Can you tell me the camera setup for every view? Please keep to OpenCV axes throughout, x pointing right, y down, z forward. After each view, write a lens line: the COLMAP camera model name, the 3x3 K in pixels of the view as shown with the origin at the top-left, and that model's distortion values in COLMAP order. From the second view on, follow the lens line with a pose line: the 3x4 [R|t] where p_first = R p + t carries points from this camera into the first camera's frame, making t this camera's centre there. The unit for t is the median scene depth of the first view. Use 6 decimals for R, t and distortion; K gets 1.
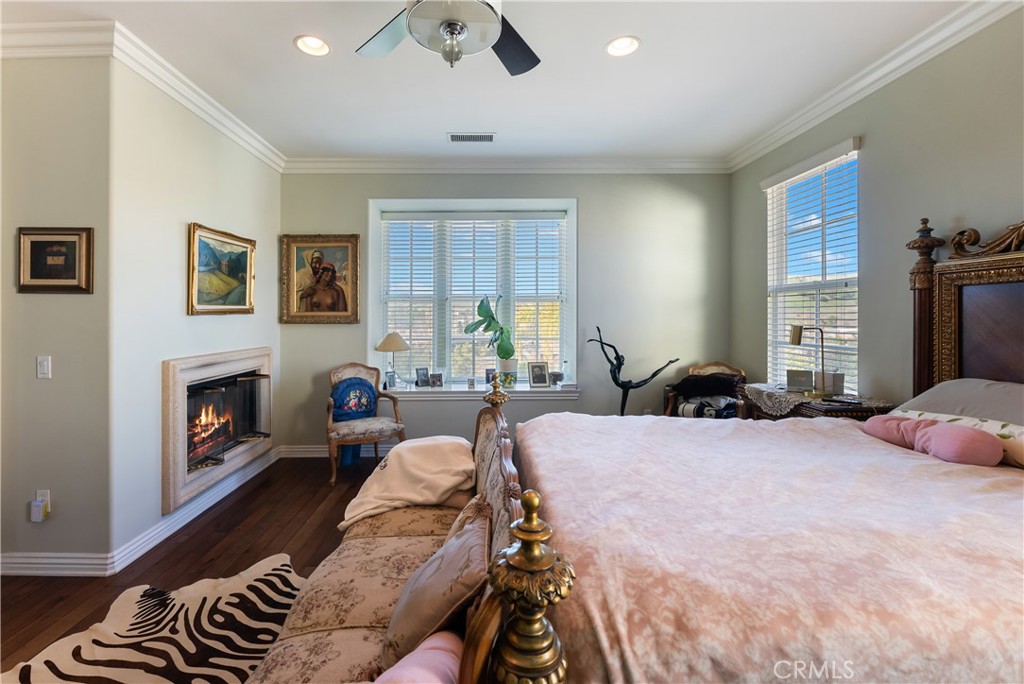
lens RADIAL K [[477.8, 0, 509.3], [0, 477.8, 322.3], [0, 0, 1]] dist [-0.005440, -0.000128]
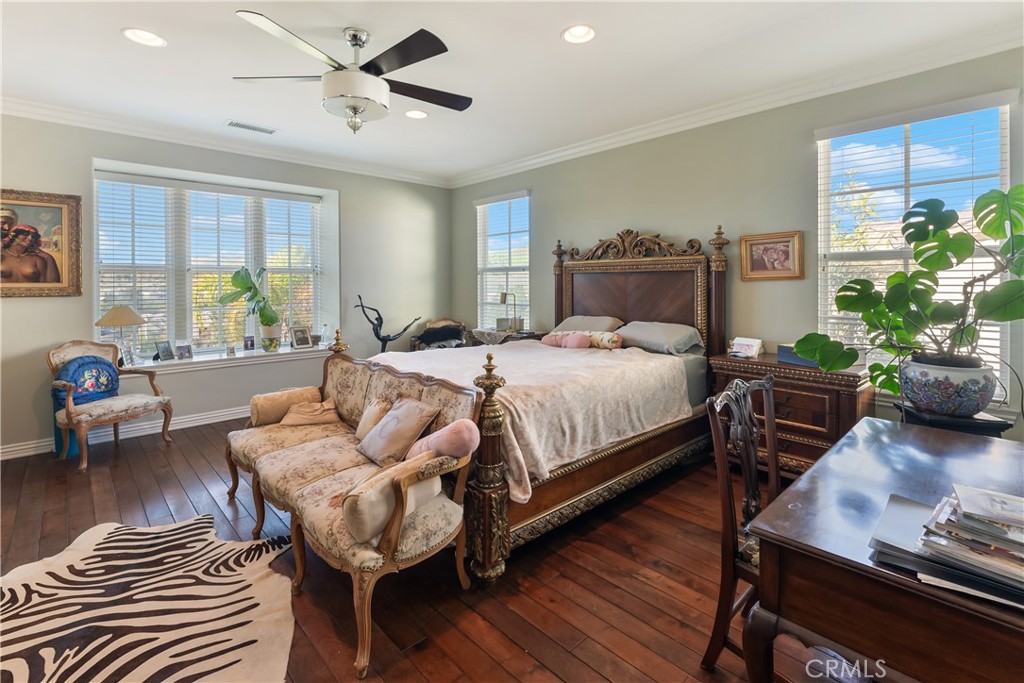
lens RADIAL K [[467.0, 0, 525.5], [0, 467.0, 303.1], [0, 0, 1]] dist [-0.000877, -0.000034]
pose [[0.755538, -0.027838, 0.654514, -0.313733], [0.008908, 0.999441, 0.032226, -0.006445], [-0.655045, -0.018518, 0.755363, -0.241703]]
